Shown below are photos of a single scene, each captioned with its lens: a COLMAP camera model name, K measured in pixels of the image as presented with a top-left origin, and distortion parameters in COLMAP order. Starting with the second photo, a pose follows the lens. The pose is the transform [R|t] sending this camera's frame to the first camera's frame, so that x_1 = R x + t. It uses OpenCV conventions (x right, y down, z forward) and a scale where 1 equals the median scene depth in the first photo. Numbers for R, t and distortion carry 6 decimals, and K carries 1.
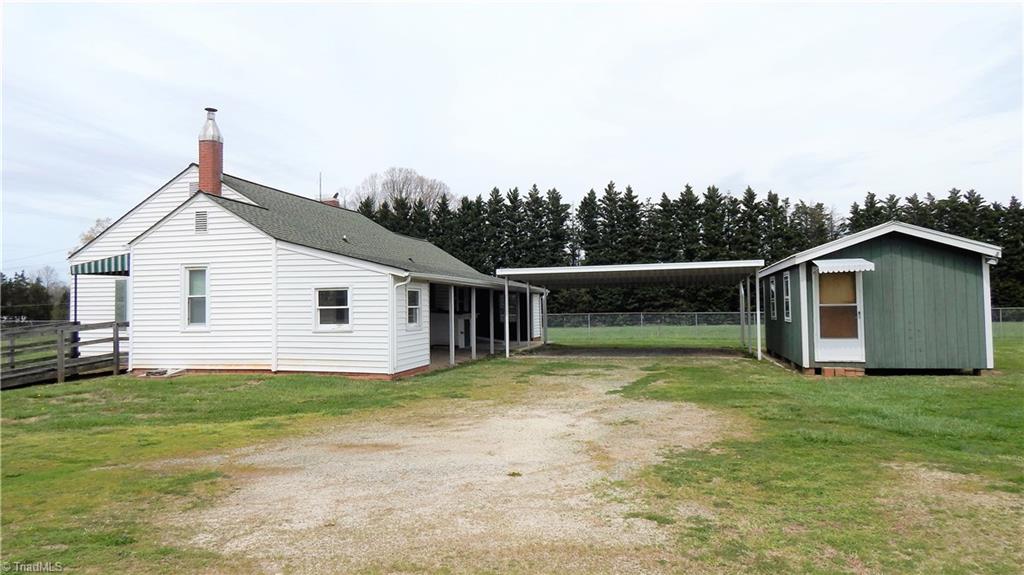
lens RADIAL K [[685.7, 0, 512.0], [0, 685.7, 287.5], [0, 0, 1]] dist [-0.010386, -0.002096]
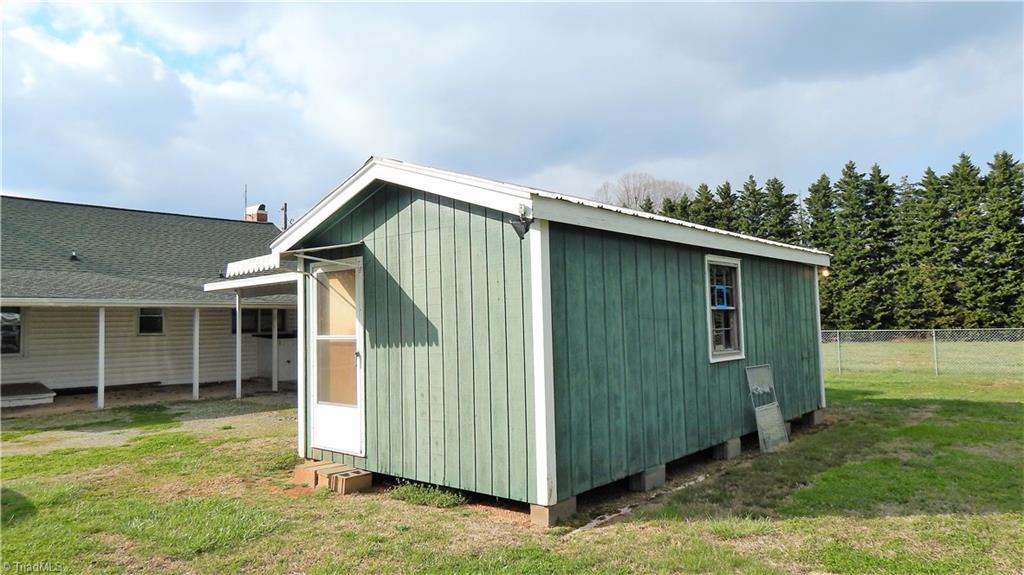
lens RADIAL K [[685.7, 0, 512.0], [0, 685.7, 287.5], [0, 0, 1]] dist [-0.010386, -0.002096]
pose [[0.892809, -0.034154, -0.449138, 0.145554], [0.026749, 0.999382, -0.022823, 0.000728], [0.449640, 0.008362, 0.893171, 0.108296]]
